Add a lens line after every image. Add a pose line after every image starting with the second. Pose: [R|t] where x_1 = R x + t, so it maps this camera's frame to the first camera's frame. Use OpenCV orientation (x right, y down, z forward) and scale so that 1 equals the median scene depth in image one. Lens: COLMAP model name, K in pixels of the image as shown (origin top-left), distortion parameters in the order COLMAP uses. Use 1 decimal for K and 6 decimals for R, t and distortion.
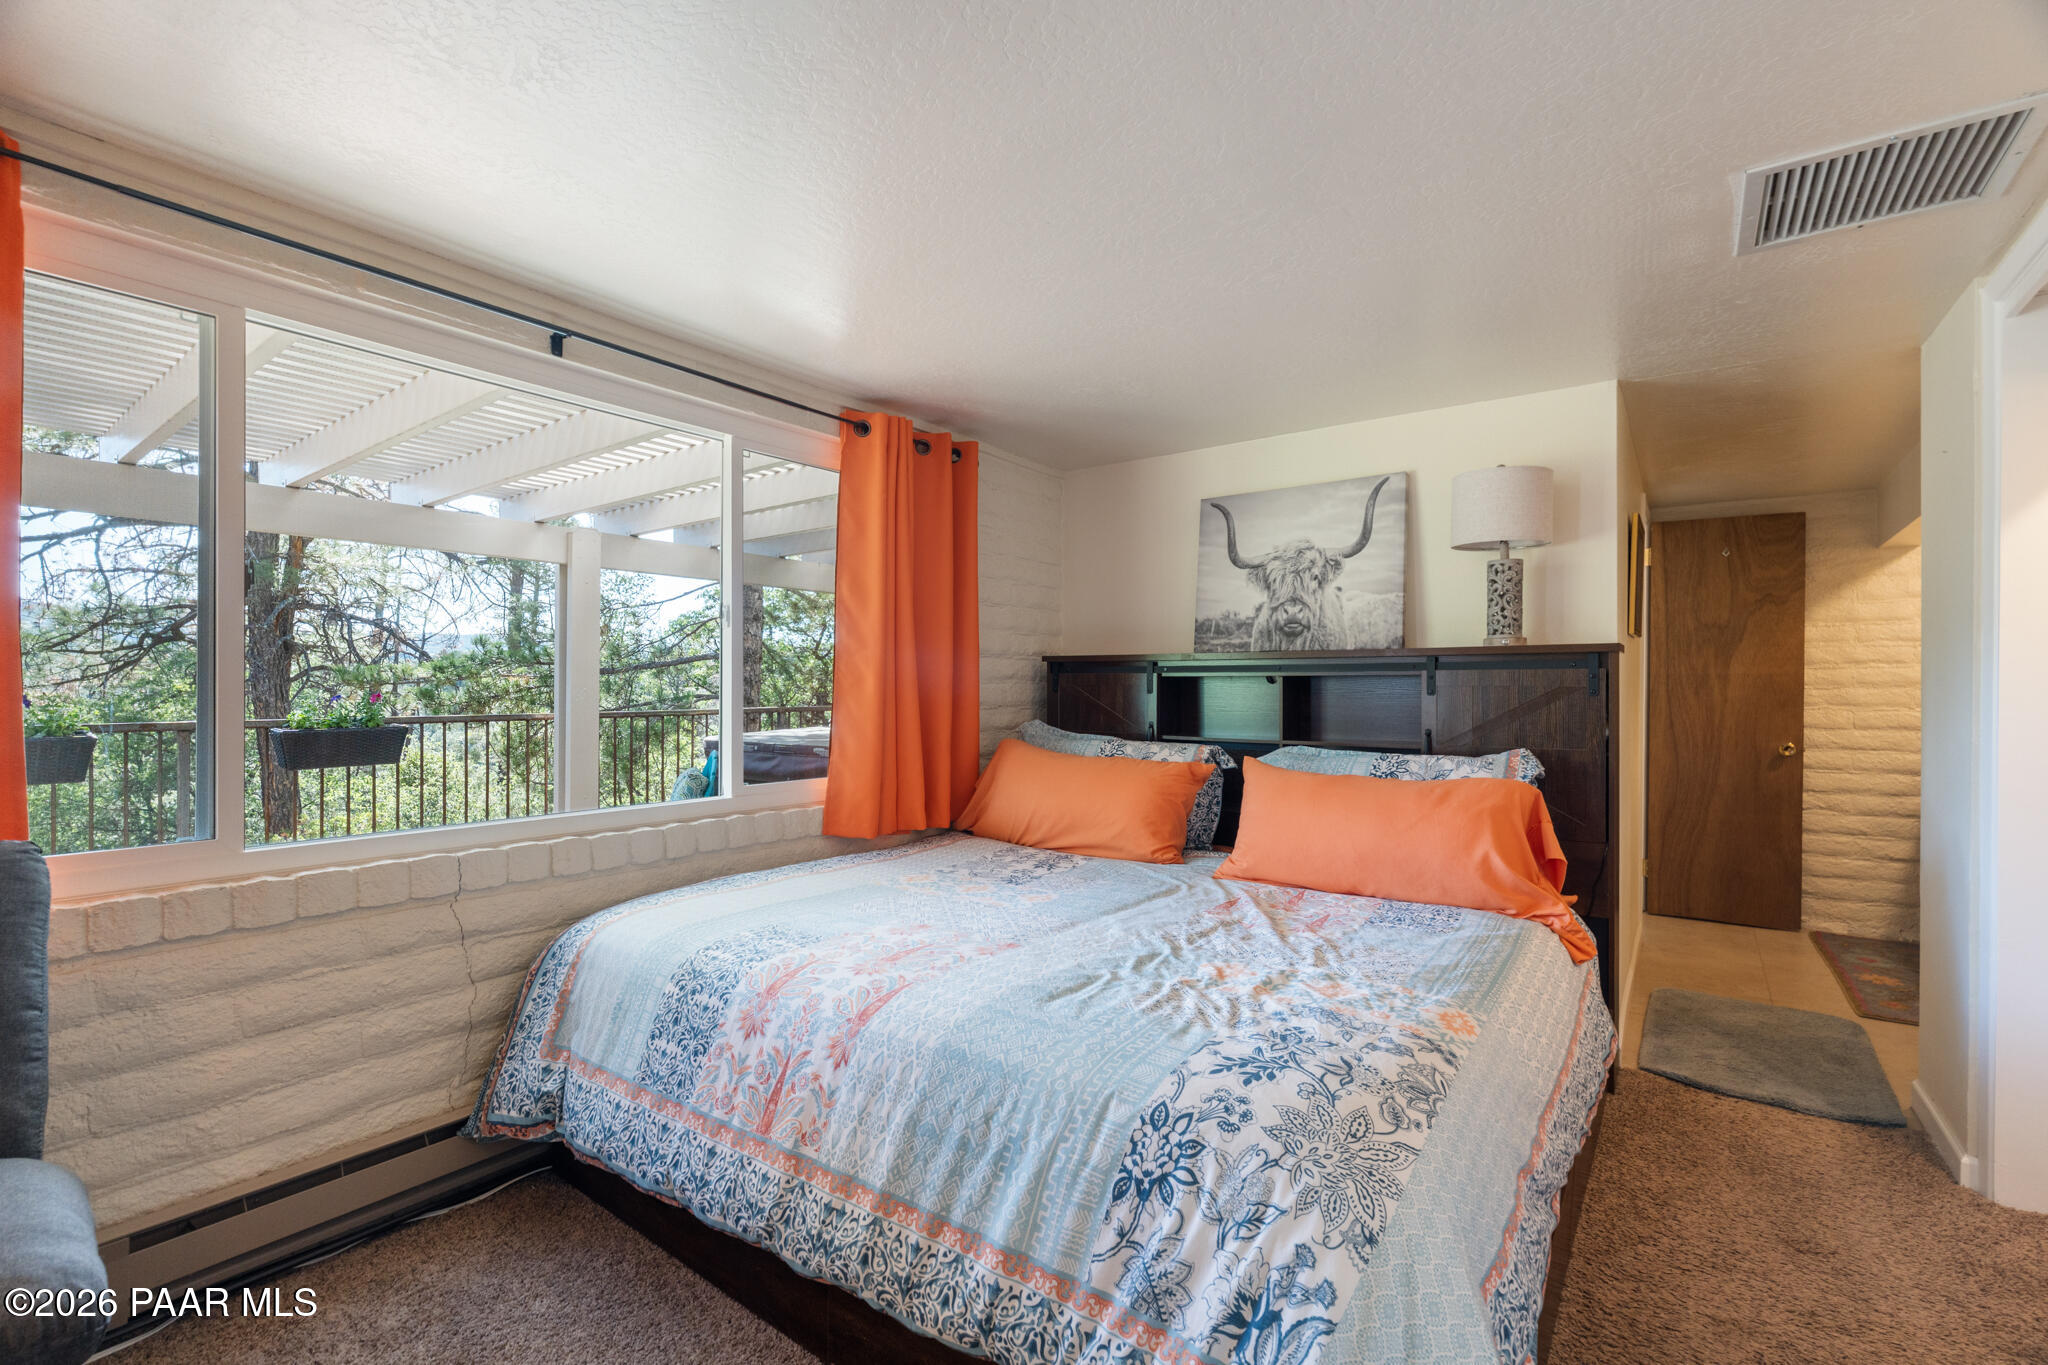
lens RADIAL K [[907.9, 0, 1011.9], [0, 907.9, 688.8], [0, 0, 1]] dist [-0.008383, 0.001934]
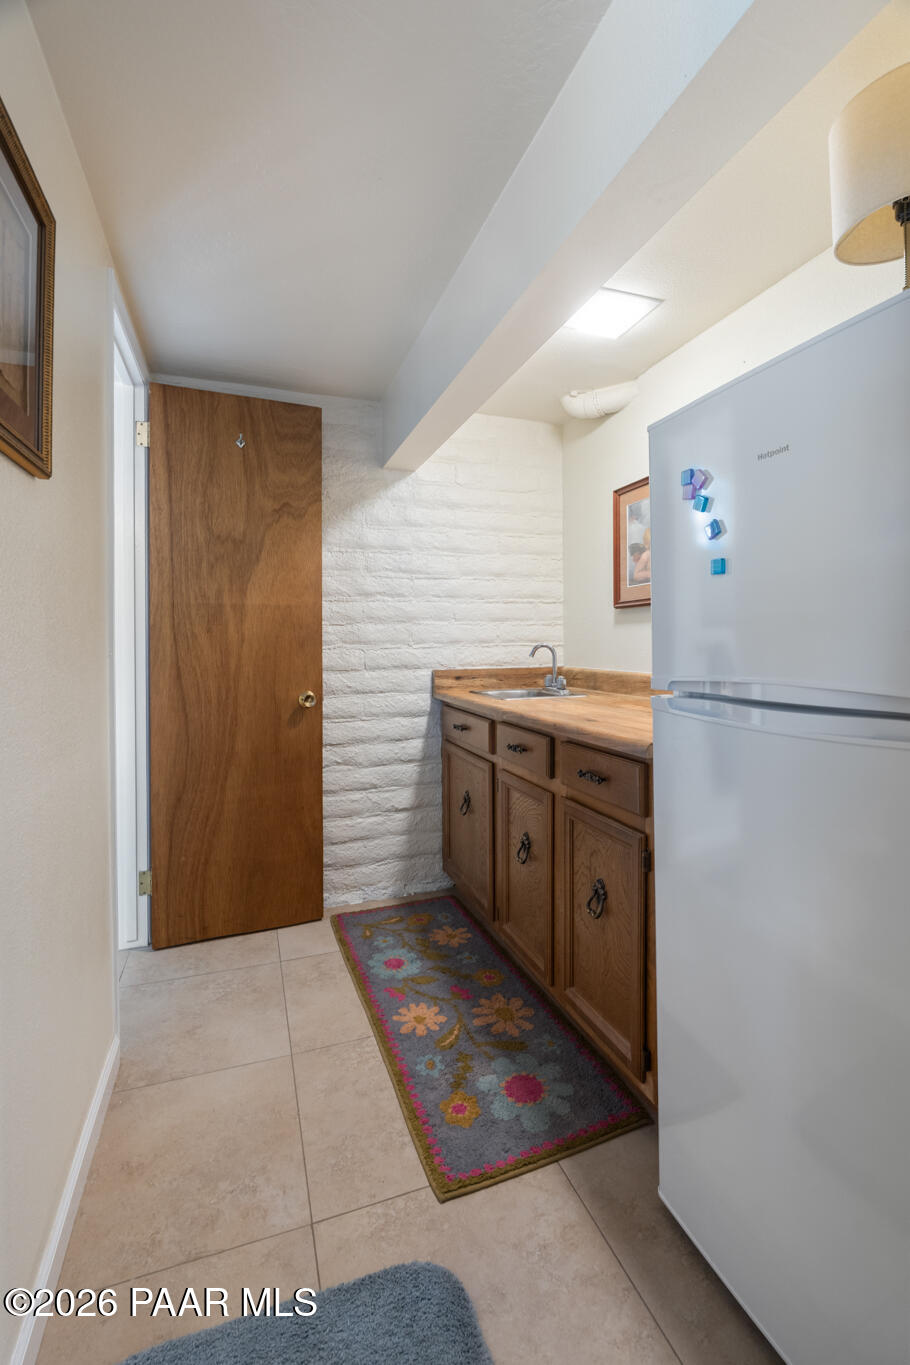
lens RADIAL K [[605.1, 0, 452.2], [0, 605.1, 641.1], [0, 0, 1]] dist [-0.008383, 0.001934]
pose [[0.558178, -0.006684, 0.829694, 0.479391], [0.013796, 0.999904, -0.001226, 0.017594], [-0.829606, 0.012131, 0.558217, 0.586248]]
